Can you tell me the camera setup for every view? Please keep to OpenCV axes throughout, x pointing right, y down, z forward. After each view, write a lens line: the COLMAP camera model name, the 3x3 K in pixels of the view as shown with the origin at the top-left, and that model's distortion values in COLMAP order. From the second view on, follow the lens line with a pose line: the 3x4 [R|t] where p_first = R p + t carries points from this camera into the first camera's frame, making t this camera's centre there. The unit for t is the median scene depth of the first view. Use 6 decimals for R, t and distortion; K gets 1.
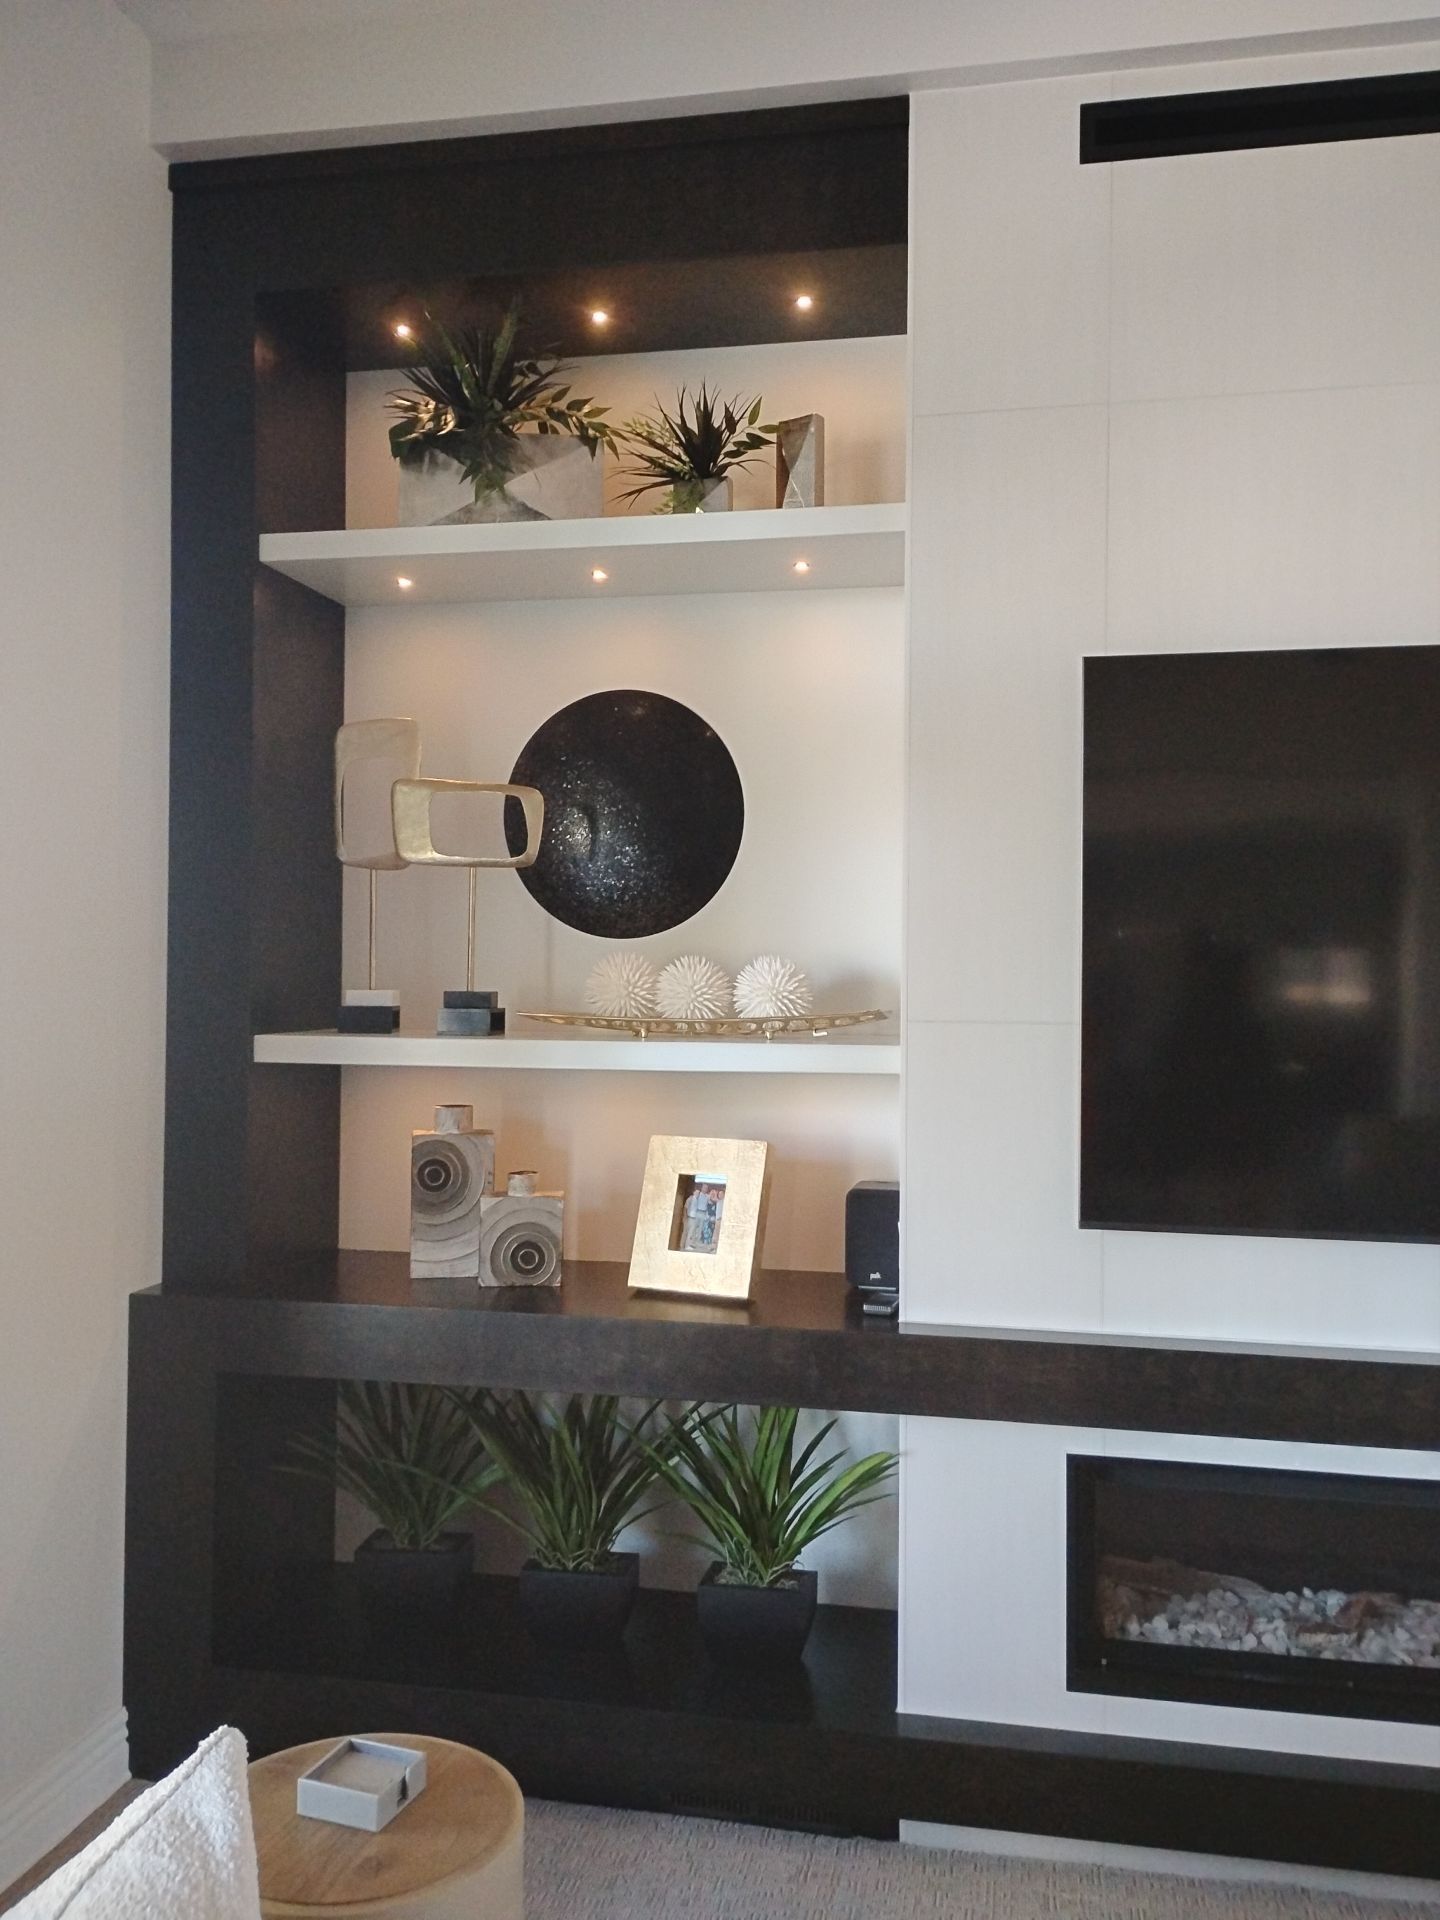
lens RADIAL K [[1593.3, 0, 725.8], [0, 1593.3, 961.4], [0, 0, 1]] dist [0.062853, -0.053437]
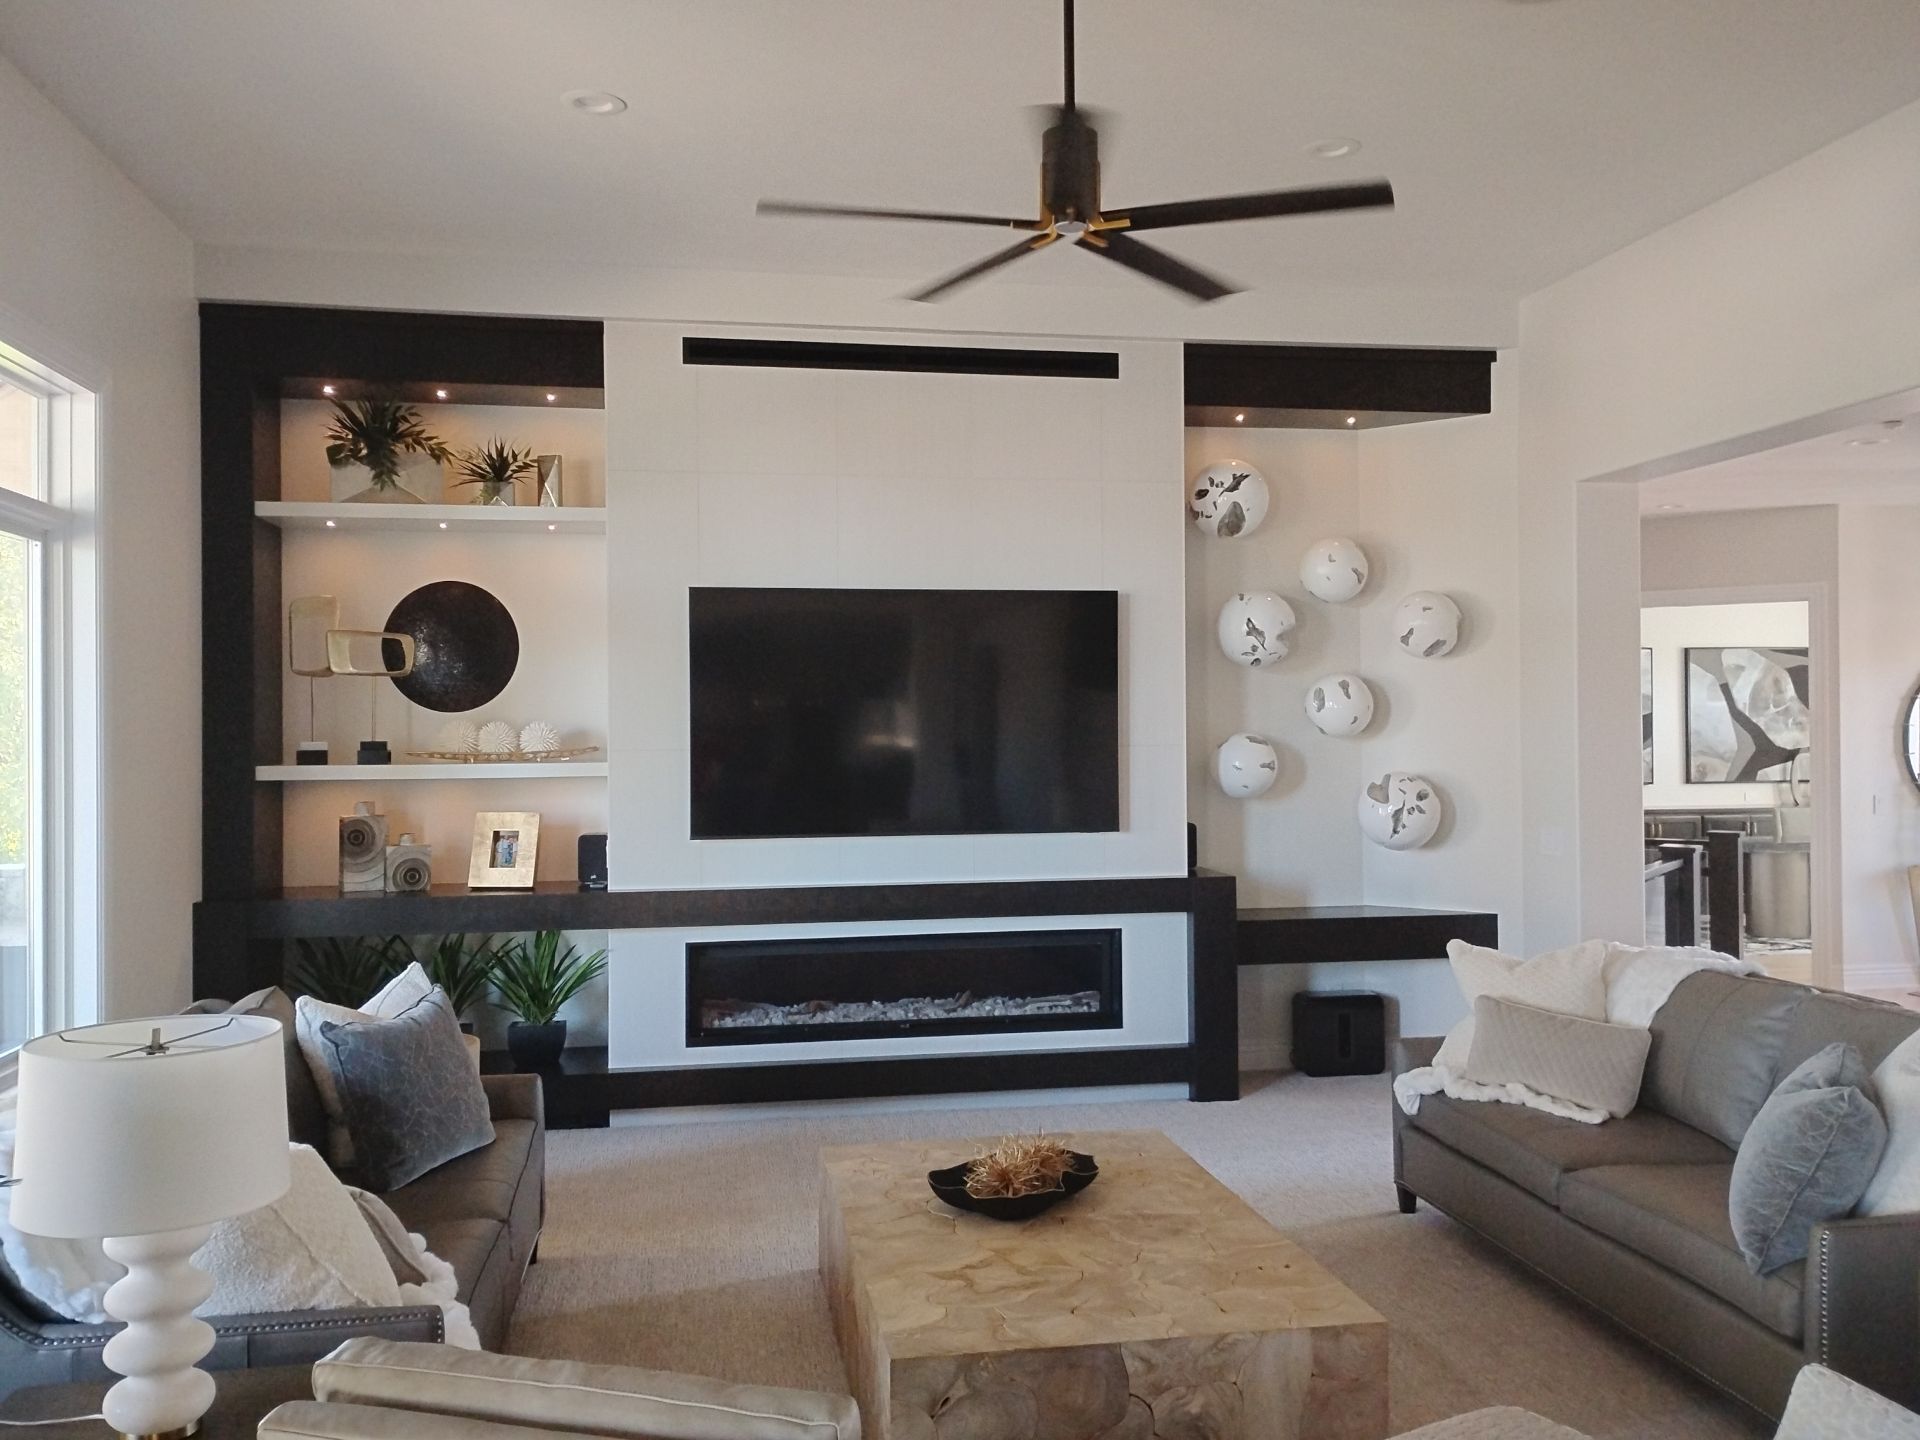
lens RADIAL K [[1593.3, 0, 967.3], [0, 1593.3, 722.9], [0, 0, 1]] dist [0.062853, -0.053437]
pose [[0.934325, -0.012680, 0.356198, -0.183685], [0.011176, 0.999918, 0.006280, -0.007597], [-0.356248, -0.001887, 0.934389, -1.066739]]
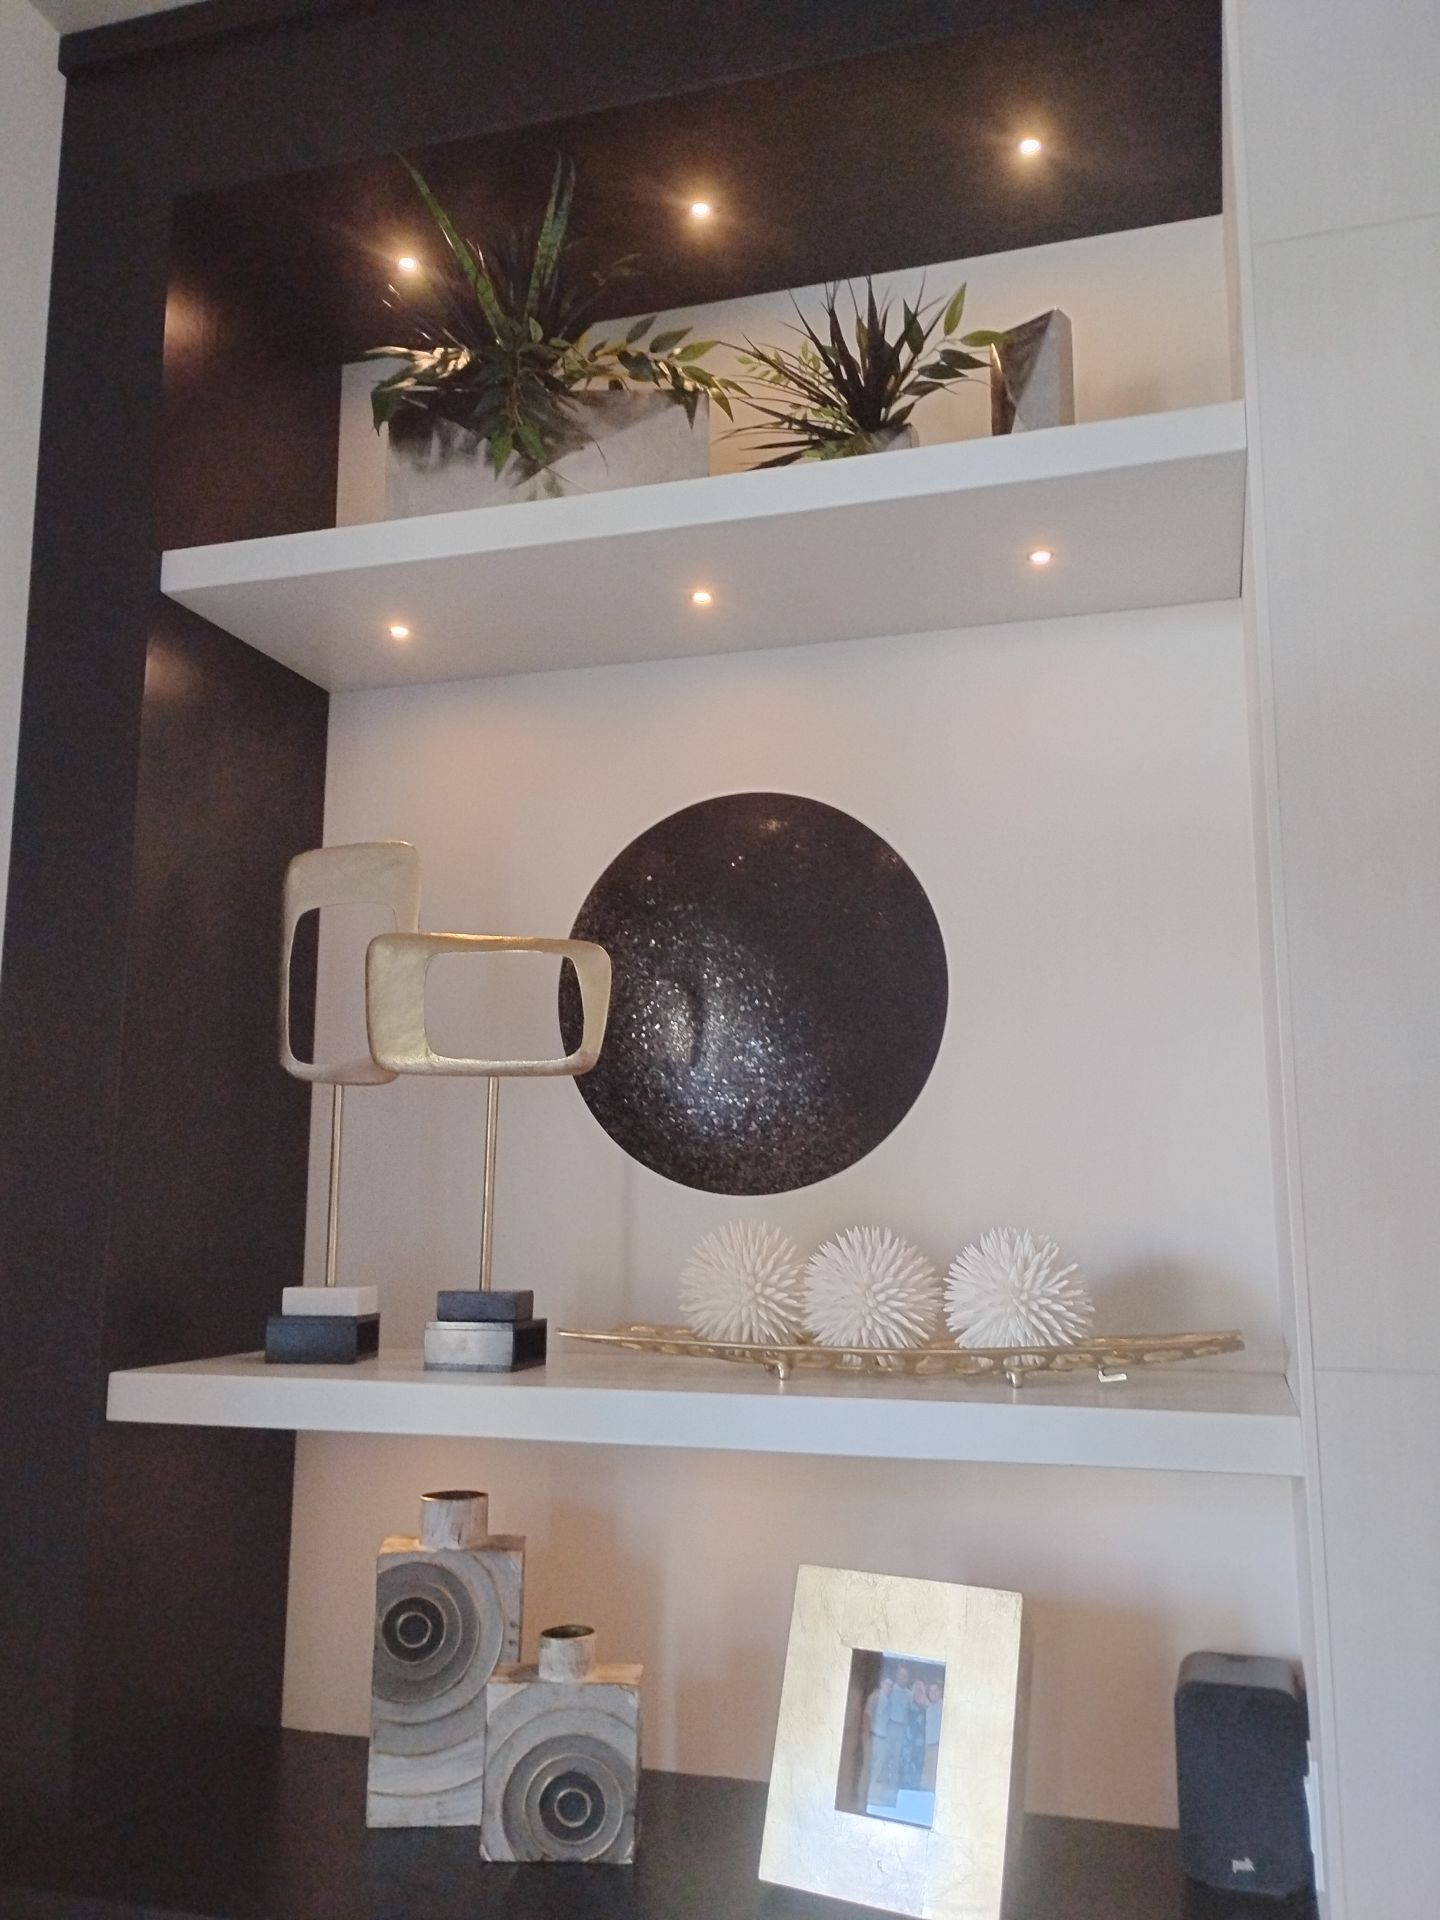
lens RADIAL K [[1549.6, 0, 720.0], [0, 1549.6, 960.0], [0, 0, 1]] dist [0.012866, -0.003625]
pose [[0.994755, -0.022119, -0.099865, -0.016208], [0.006790, 0.988464, -0.151303, -0.014613], [0.102060, 0.149831, 0.983430, 0.443993]]
